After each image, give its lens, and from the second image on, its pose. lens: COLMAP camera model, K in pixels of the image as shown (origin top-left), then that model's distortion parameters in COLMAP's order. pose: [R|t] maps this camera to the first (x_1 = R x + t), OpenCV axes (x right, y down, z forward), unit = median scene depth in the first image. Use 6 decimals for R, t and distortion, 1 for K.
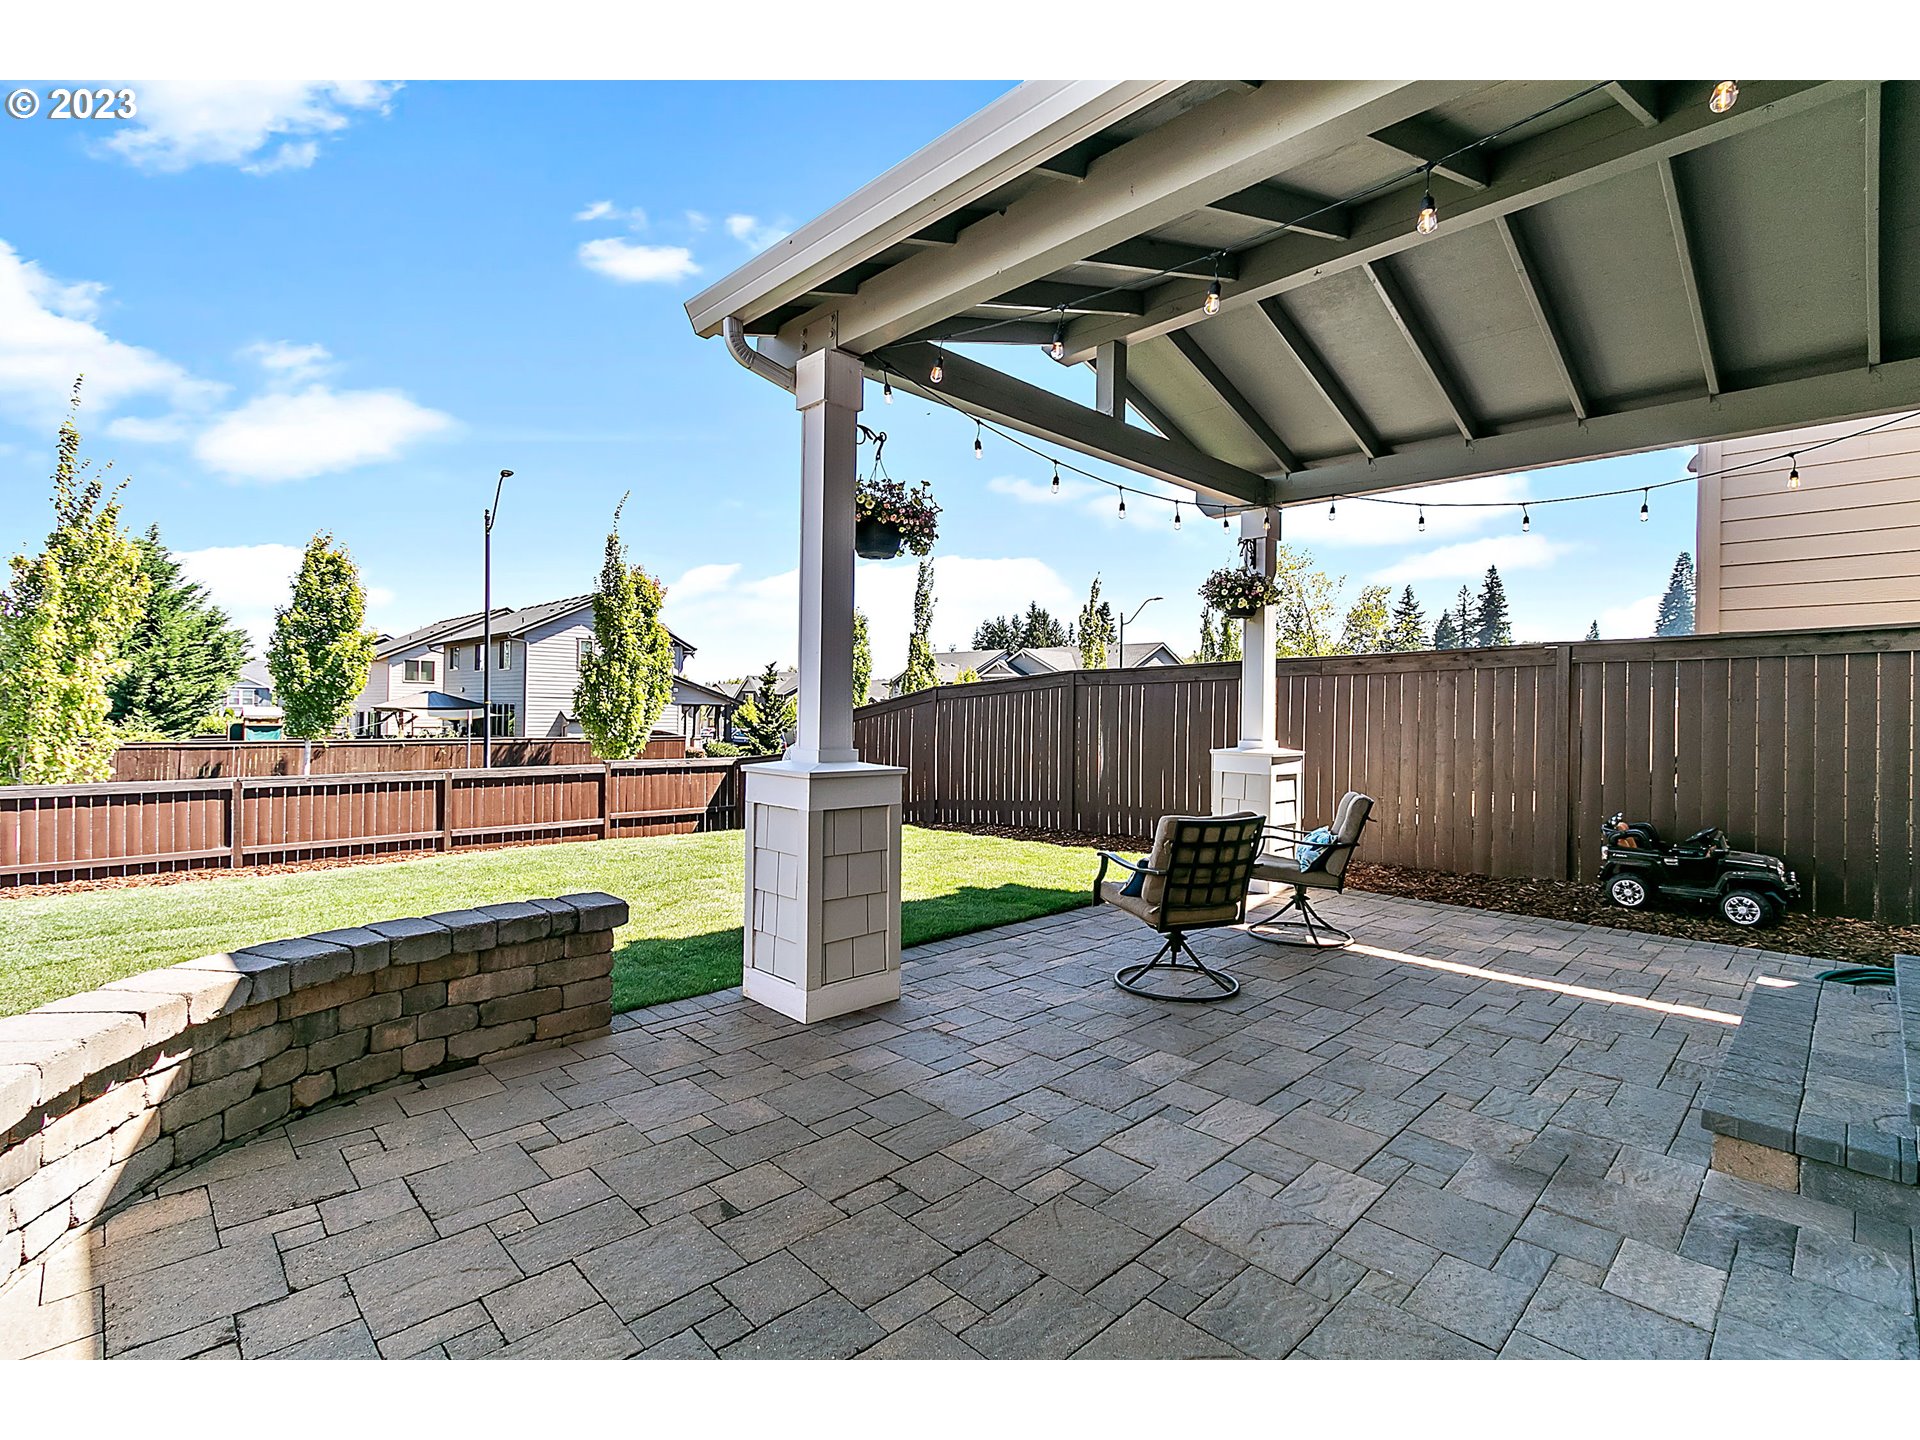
lens RADIAL K [[881.1, 0, 968.2], [0, 881.1, 707.4], [0, 0, 1]] dist [0.008129, -0.000622]
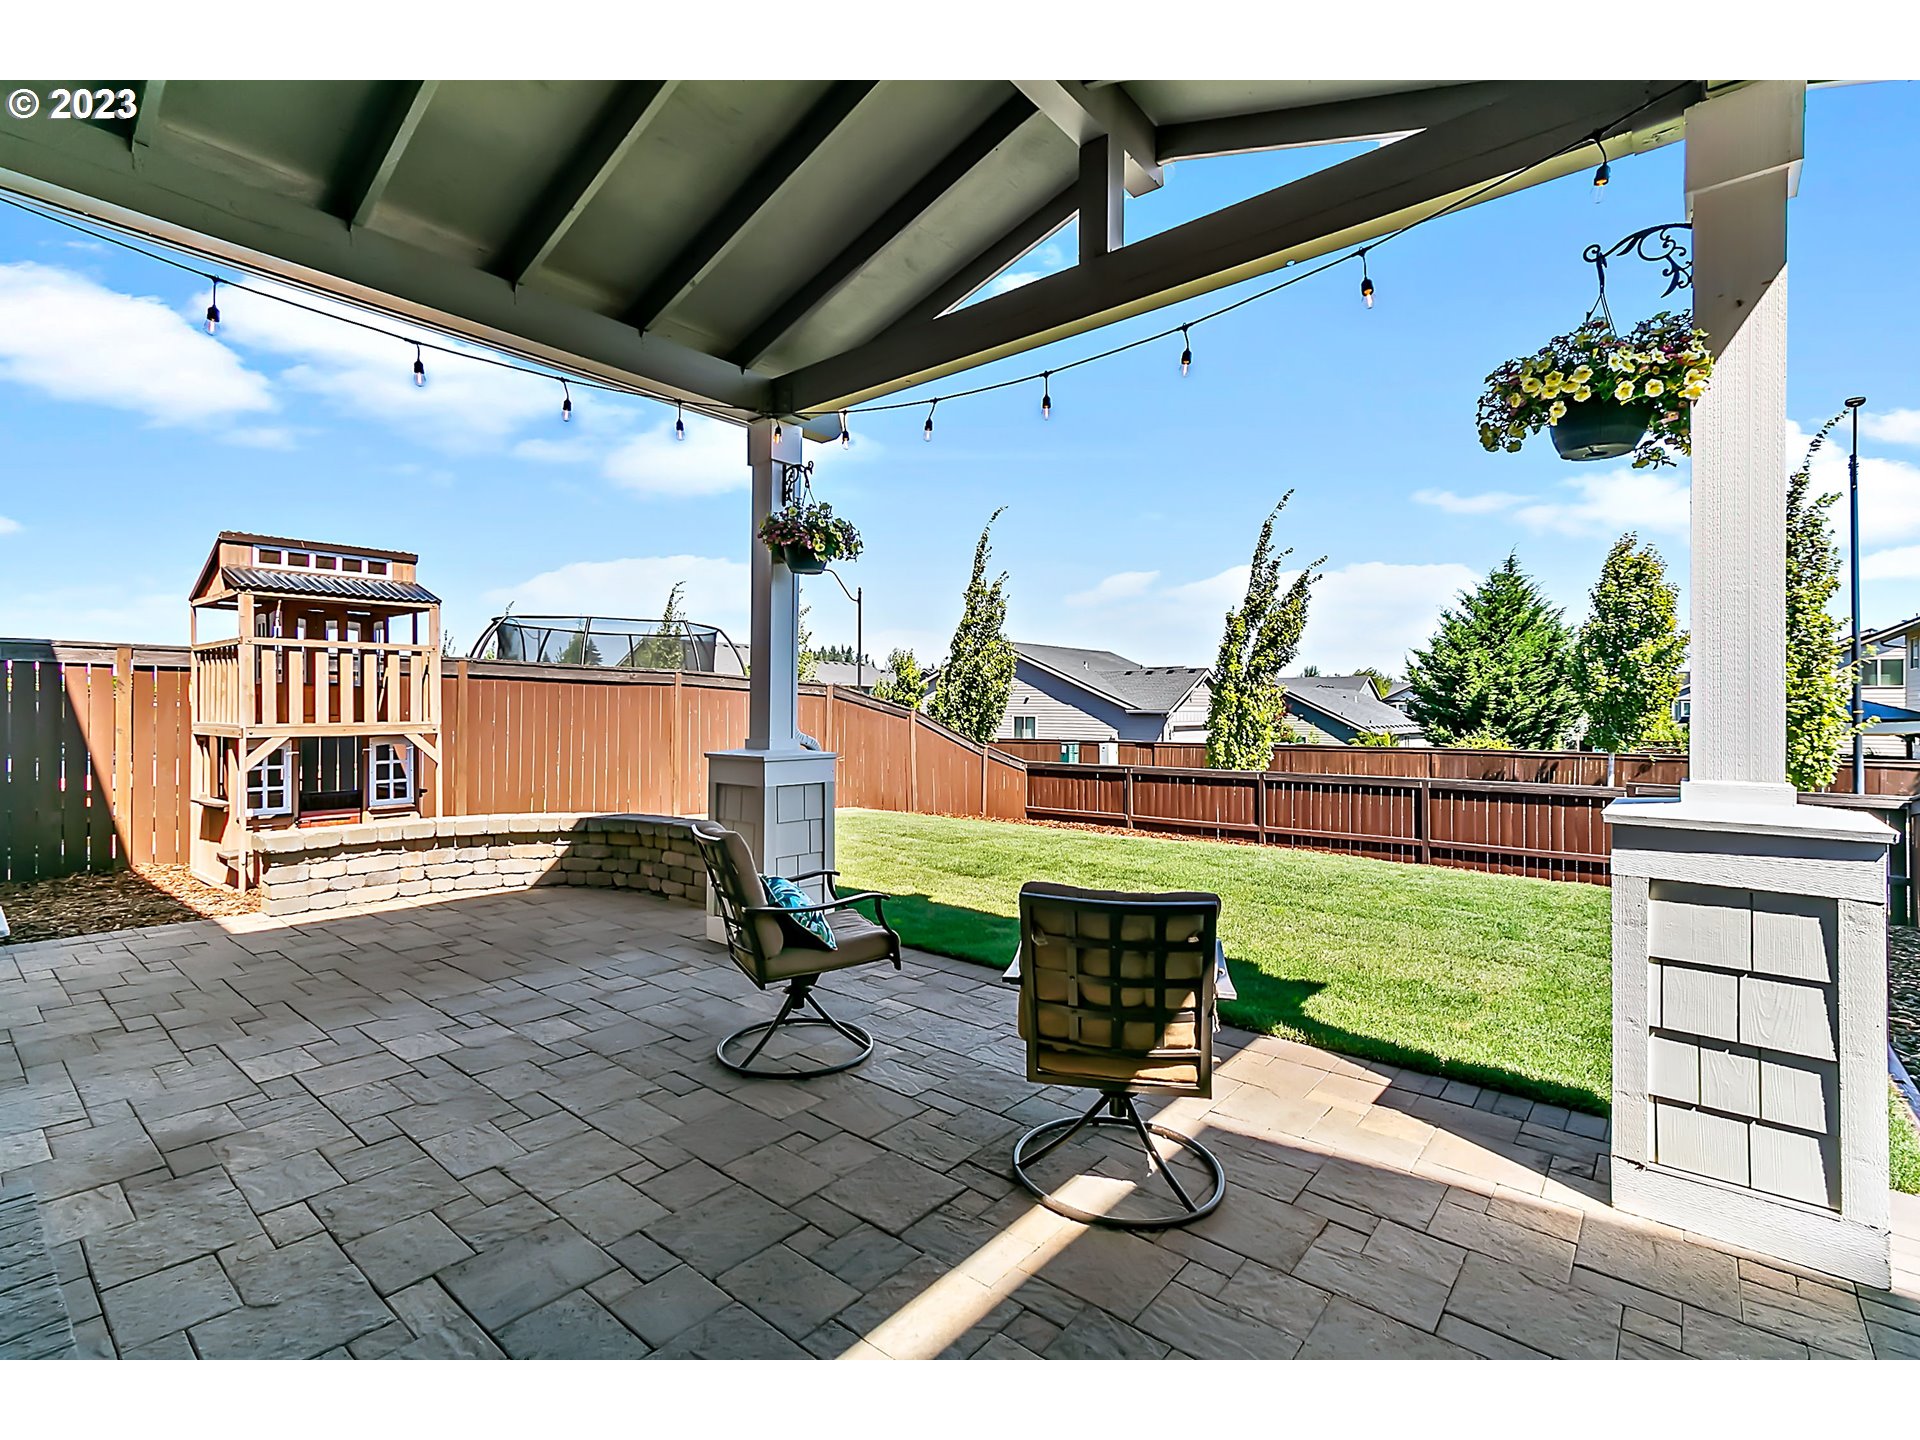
lens RADIAL K [[881.1, 0, 920.3], [0, 881.1, 708.5], [0, 0, 1]] dist [0.008129, -0.000622]
pose [[0.075490, -0.017556, -0.996992, 0.361489], [0.002180, 0.999846, -0.017441, 0.009251], [0.997144, -0.000857, 0.075517, 0.371014]]
